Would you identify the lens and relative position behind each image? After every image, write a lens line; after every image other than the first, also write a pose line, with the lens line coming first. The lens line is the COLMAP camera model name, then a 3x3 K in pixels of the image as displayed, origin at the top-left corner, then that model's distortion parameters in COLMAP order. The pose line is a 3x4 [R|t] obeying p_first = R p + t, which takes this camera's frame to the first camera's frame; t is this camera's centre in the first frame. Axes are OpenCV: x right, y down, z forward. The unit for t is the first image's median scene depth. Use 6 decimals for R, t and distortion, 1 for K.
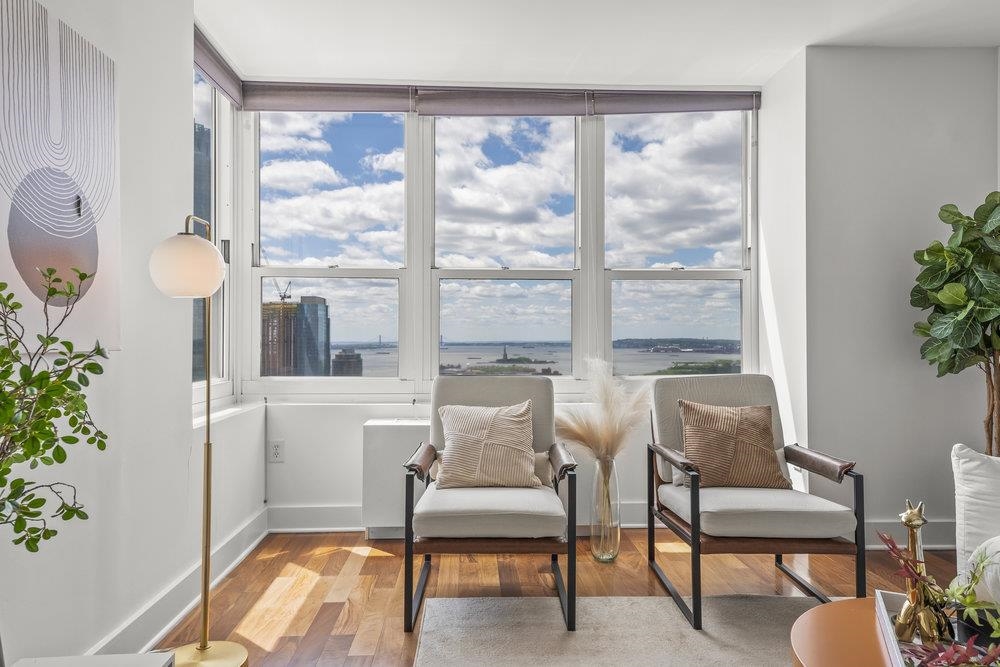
lens RADIAL K [[652.0, 0, 497.2], [0, 652.0, 327.4], [0, 0, 1]] dist [0.033592, -0.002415]
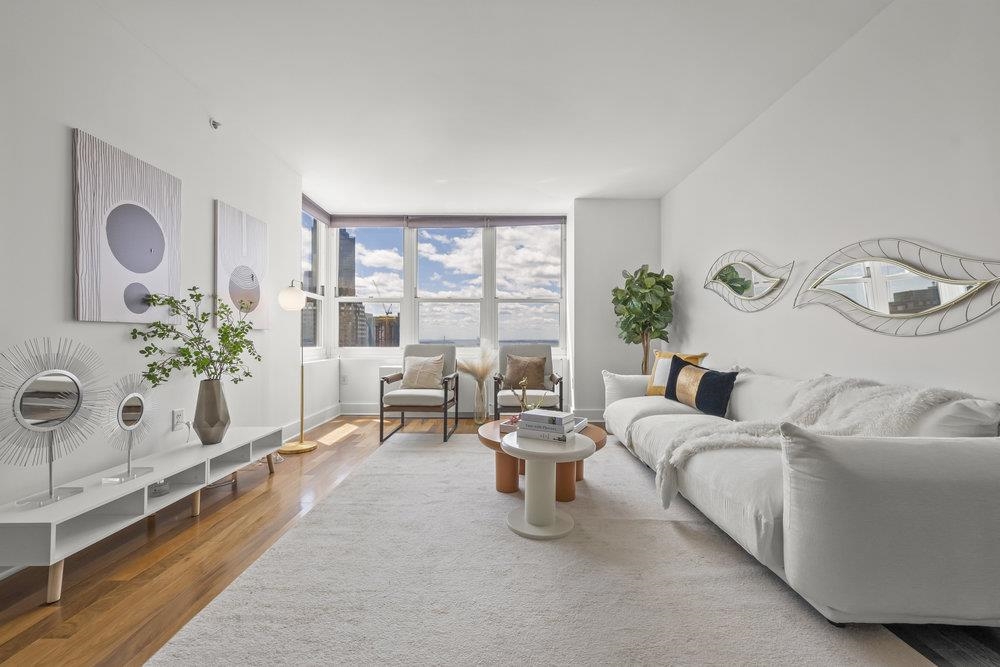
lens RADIAL K [[391.6, 0, 498.3], [0, 391.6, 335.3], [0, 0, 1]] dist [0.000140, 0.000000]
pose [[0.999142, 0.001194, -0.041404, 0.308039], [-0.000758, 0.999944, 0.010548, 0.028388], [0.041415, -0.010507, 0.999087, -0.401426]]
